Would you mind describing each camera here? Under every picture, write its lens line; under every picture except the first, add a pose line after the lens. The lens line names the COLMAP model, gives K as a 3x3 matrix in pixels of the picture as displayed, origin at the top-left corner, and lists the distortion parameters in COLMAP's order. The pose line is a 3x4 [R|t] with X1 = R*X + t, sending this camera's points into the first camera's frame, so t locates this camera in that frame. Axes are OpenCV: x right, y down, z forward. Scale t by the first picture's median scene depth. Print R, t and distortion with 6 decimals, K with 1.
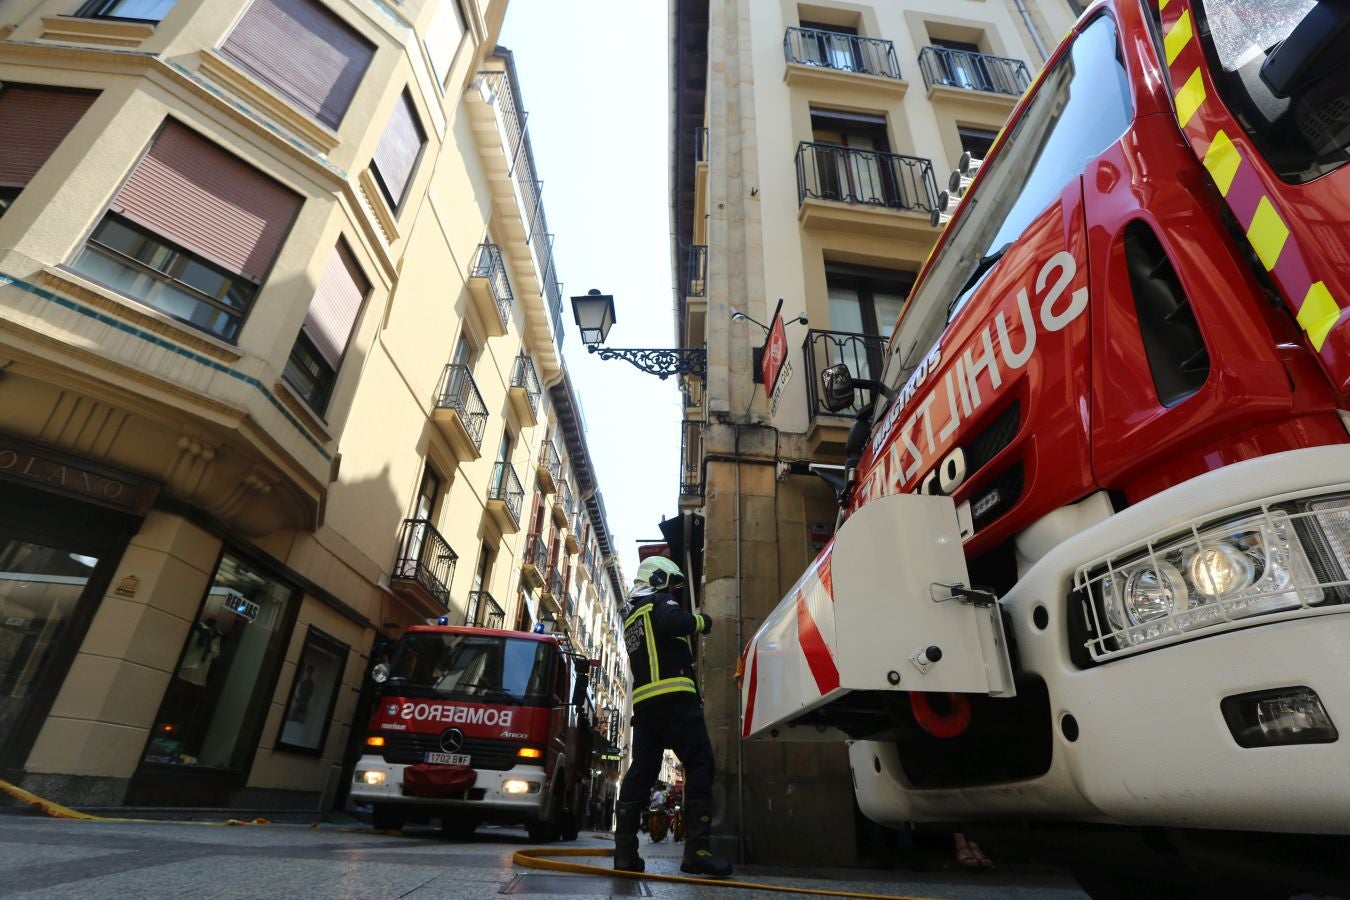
lens RADIAL K [[663.4, 0, 669.0], [0, 663.4, 434.2], [0, 0, 1]] dist [-0.072981, 0.032308]
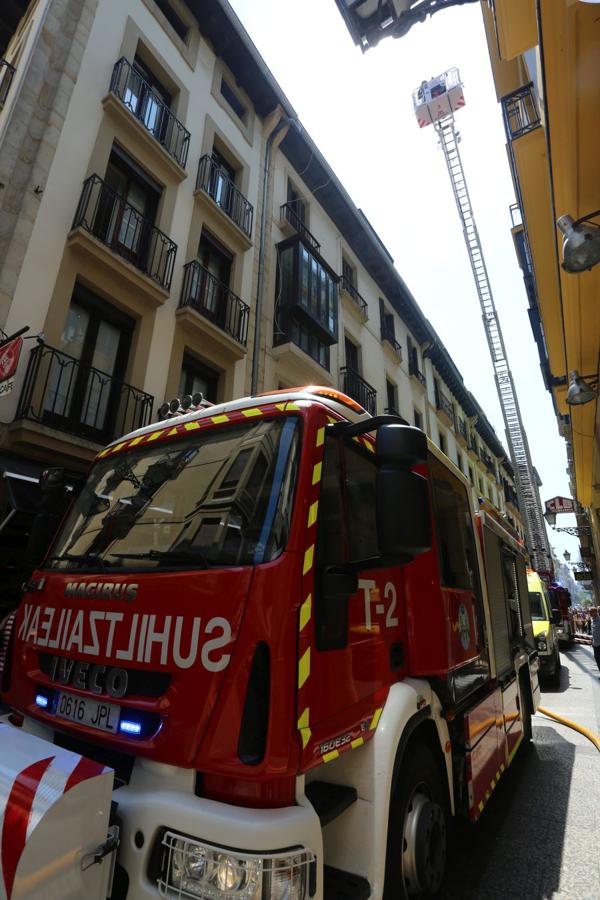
lens RADIAL K [[442.2, 0, 299.6], [0, 442.2, 450.0], [0, 0, 1]] dist [-0.072981, 0.032308]
pose [[0.615422, 0.229011, 0.754195, -0.048908], [-0.393195, 0.918498, 0.041945, -0.168444], [-0.683121, -0.322360, 0.655309, 0.055468]]
